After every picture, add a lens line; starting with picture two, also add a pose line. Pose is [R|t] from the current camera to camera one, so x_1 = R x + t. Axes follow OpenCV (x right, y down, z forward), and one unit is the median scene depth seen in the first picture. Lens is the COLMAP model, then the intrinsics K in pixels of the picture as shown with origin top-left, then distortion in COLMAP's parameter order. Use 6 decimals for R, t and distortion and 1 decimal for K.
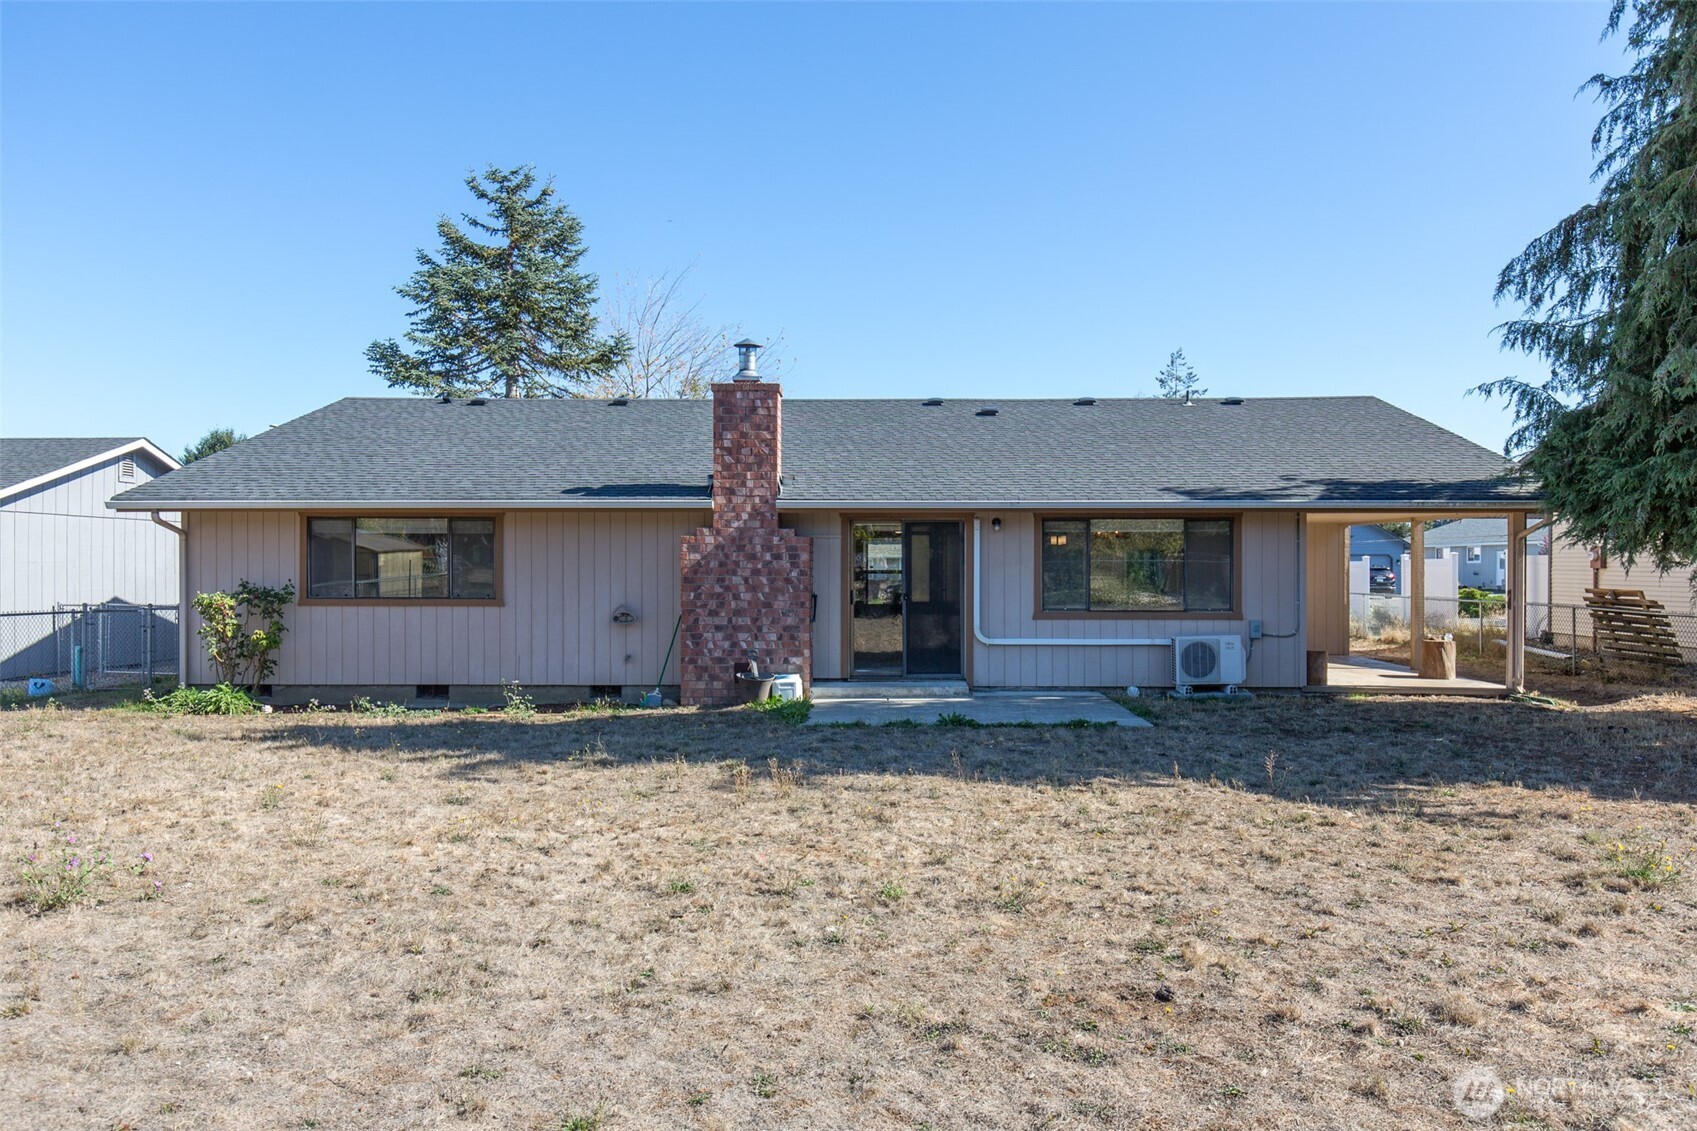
lens RADIAL K [[1212.2, 0, 861.4], [0, 1212.2, 558.6], [0, 0, 1]] dist [0.034875, 0.000633]
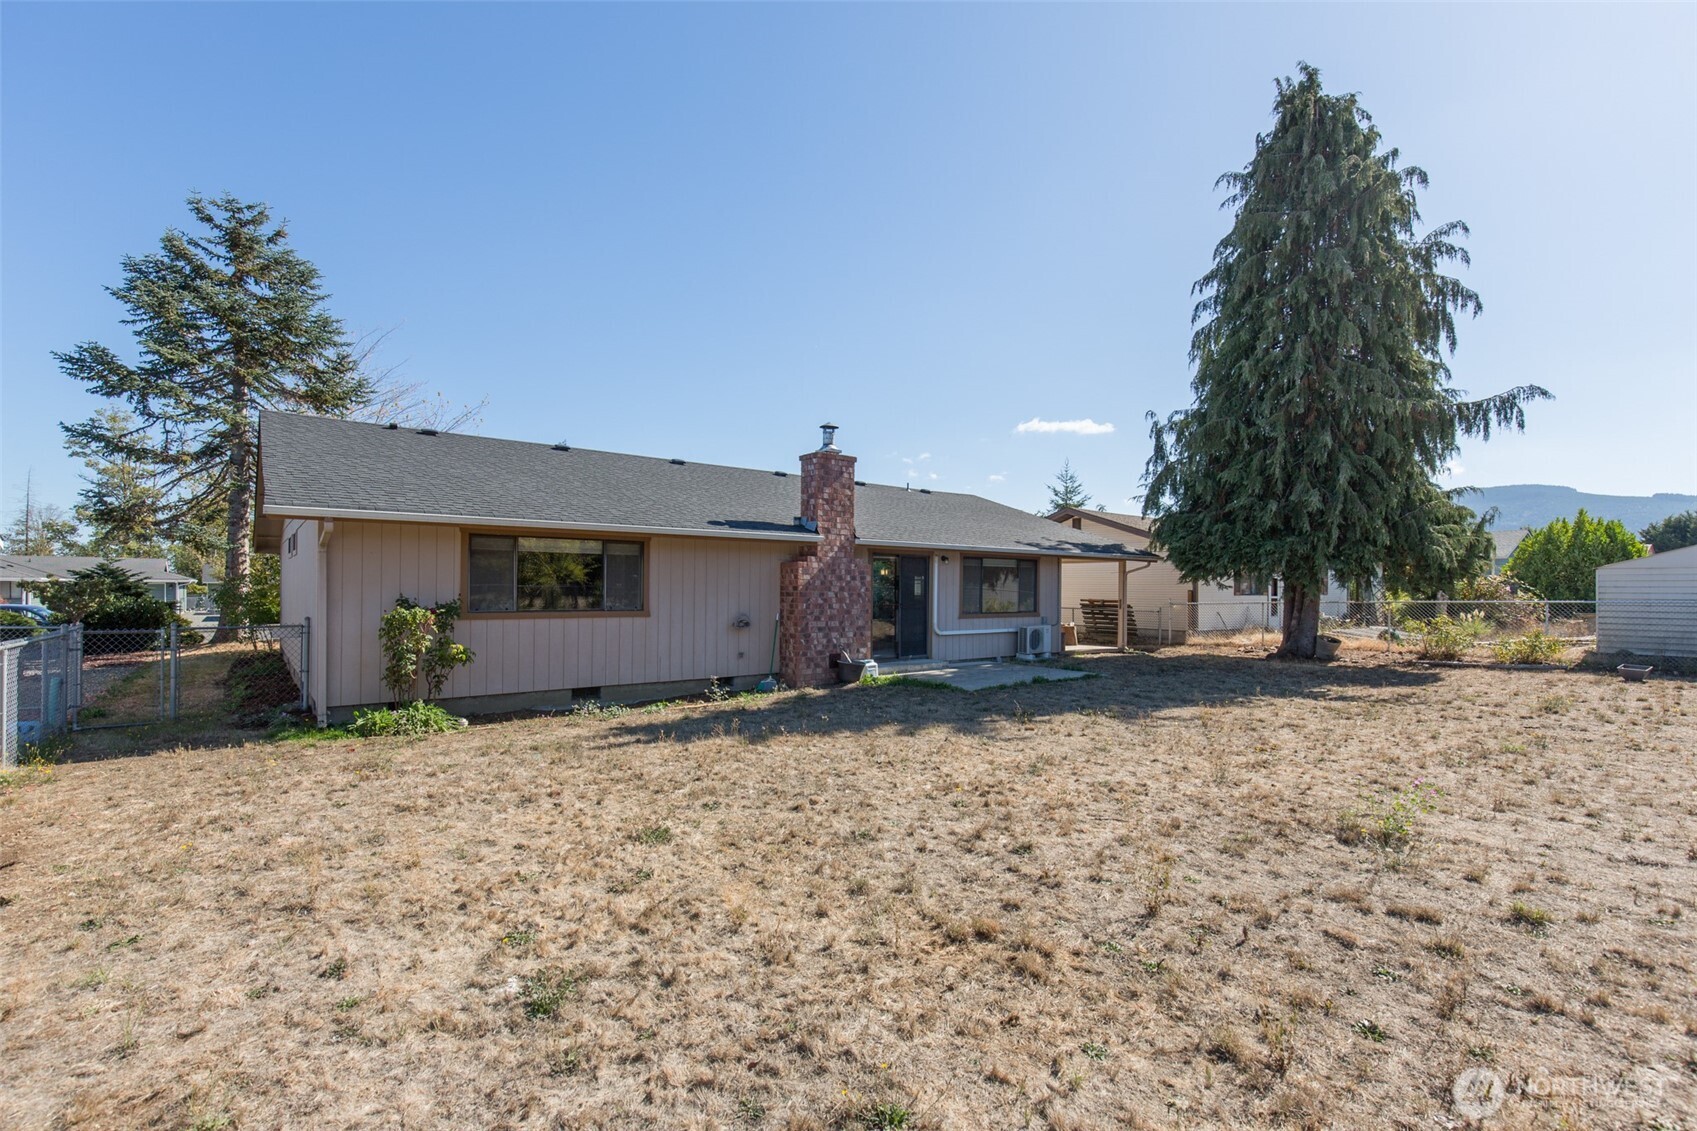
lens RADIAL K [[792.2, 0, 857.6], [0, 792.2, 576.5], [0, 0, 1]] dist [0.005201, -0.000555]
pose [[0.759901, 0.015268, 0.649860, -0.661152], [-0.010496, 0.999882, -0.011217, 0.006966], [-0.649955, 0.001703, 0.759971, 0.284429]]
